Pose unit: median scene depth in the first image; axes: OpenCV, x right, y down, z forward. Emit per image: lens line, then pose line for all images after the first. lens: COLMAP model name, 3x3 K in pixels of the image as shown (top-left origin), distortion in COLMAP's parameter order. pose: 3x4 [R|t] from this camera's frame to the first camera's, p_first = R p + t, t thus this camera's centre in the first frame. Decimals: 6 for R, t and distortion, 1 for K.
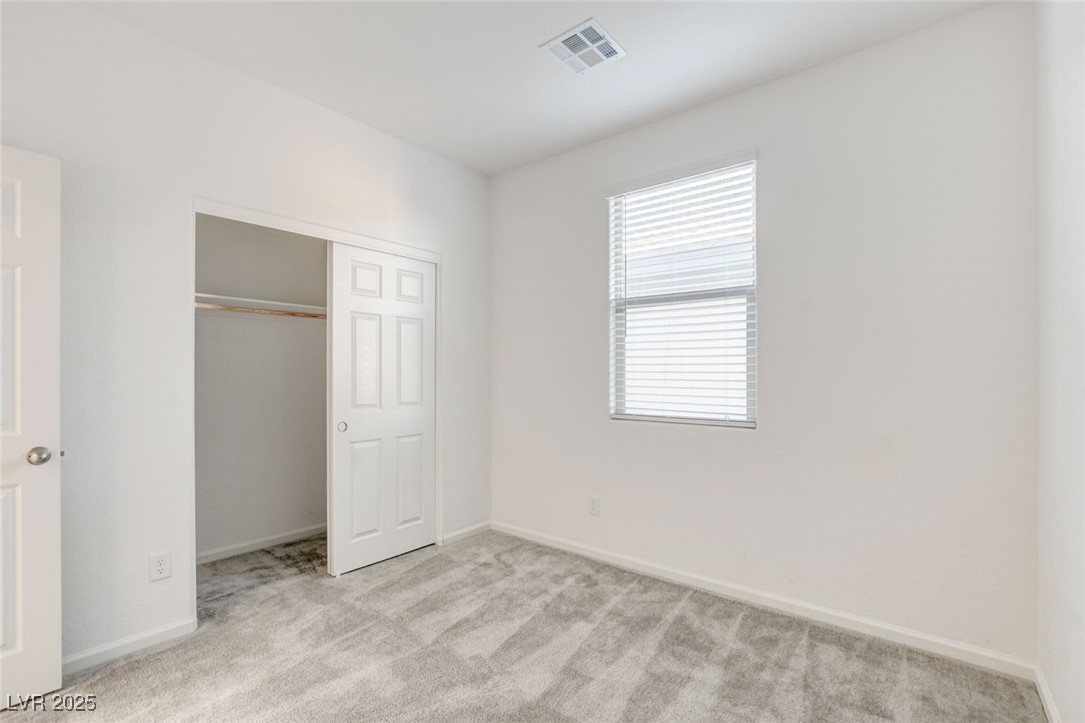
lens RADIAL K [[481.5, 0, 537.4], [0, 481.5, 364.7], [0, 0, 1]] dist [-0.015078, 0.002146]
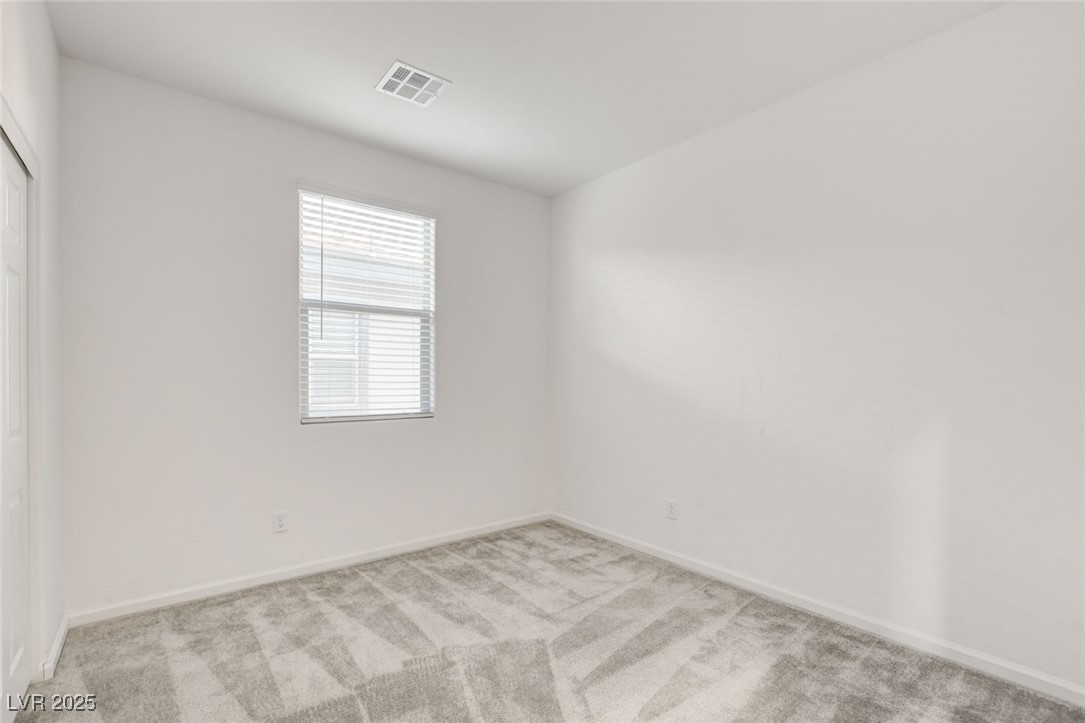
lens RADIAL K [[481.5, 0, 532.6], [0, 481.5, 369.2], [0, 0, 1]] dist [-0.015078, 0.002146]
pose [[0.233477, 0.018924, 0.972178, -0.768711], [-0.016147, 0.999748, -0.015583, 0.013942], [-0.972228, -0.012060, 0.233723, 0.392416]]
